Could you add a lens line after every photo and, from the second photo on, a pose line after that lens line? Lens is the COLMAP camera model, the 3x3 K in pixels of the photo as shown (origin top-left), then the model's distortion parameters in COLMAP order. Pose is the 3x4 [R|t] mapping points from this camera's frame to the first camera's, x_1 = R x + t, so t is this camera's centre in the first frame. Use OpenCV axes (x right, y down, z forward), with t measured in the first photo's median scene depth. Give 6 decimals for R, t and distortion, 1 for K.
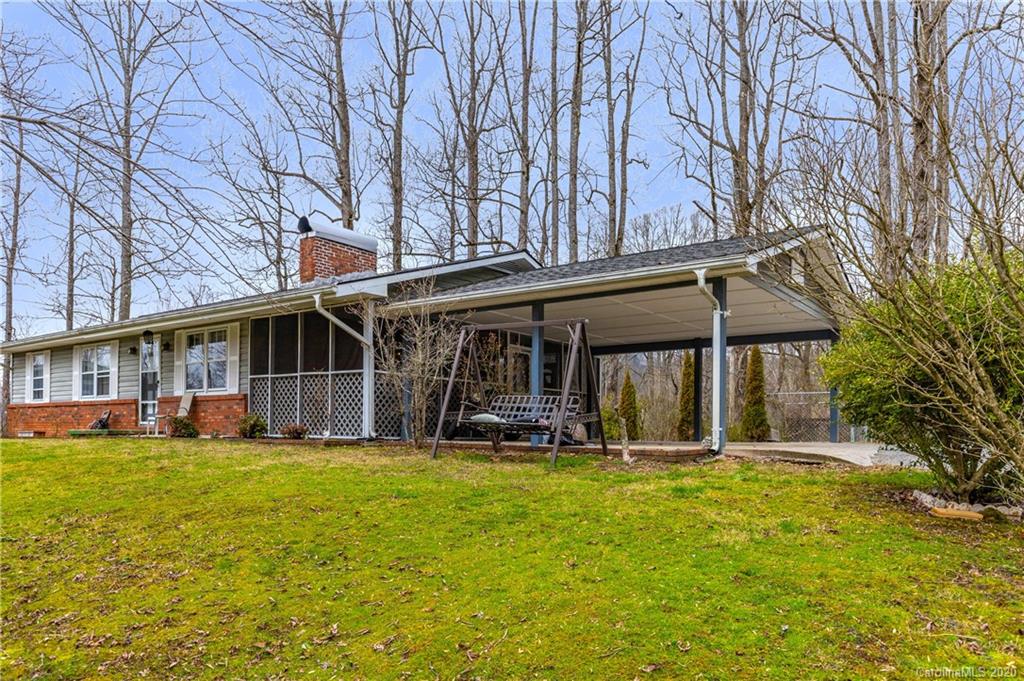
lens RADIAL K [[734.4, 0, 513.4], [0, 734.4, 430.6], [0, 0, 1]] dist [0.016892, -0.007130]
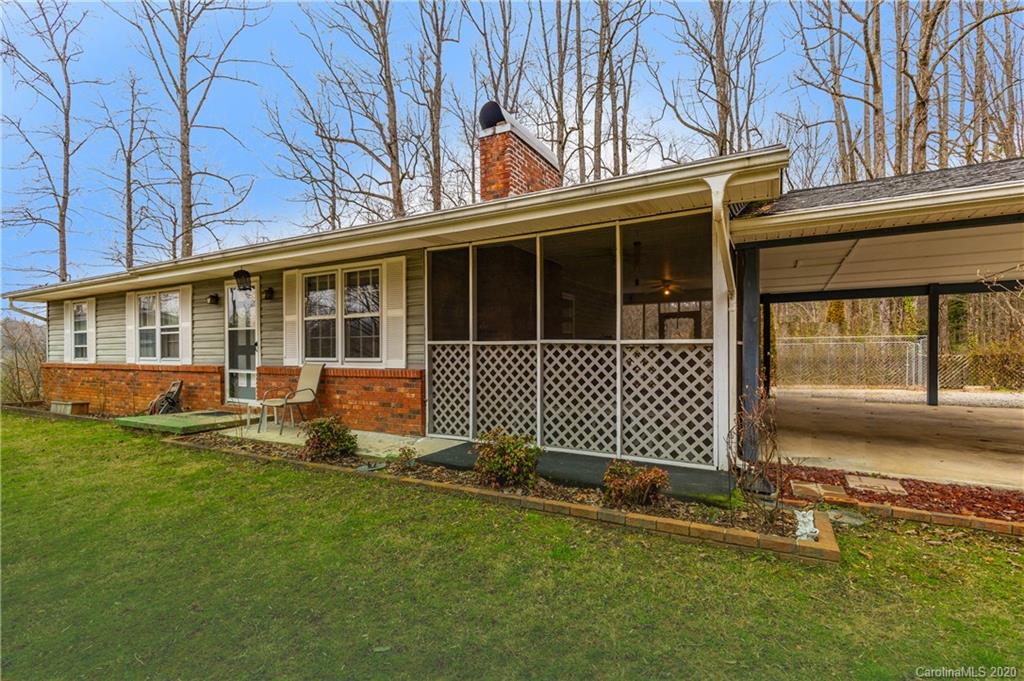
lens RADIAL K [[458.4, 0, 515.0], [0, 458.4, 354.1], [0, 0, 1]] dist [0.011834, 0.000136]
pose [[0.989871, -0.017607, 0.140873, -0.476592], [0.014862, 0.999679, 0.020518, -0.098736], [-0.141189, -0.018217, 0.989815, 0.841747]]
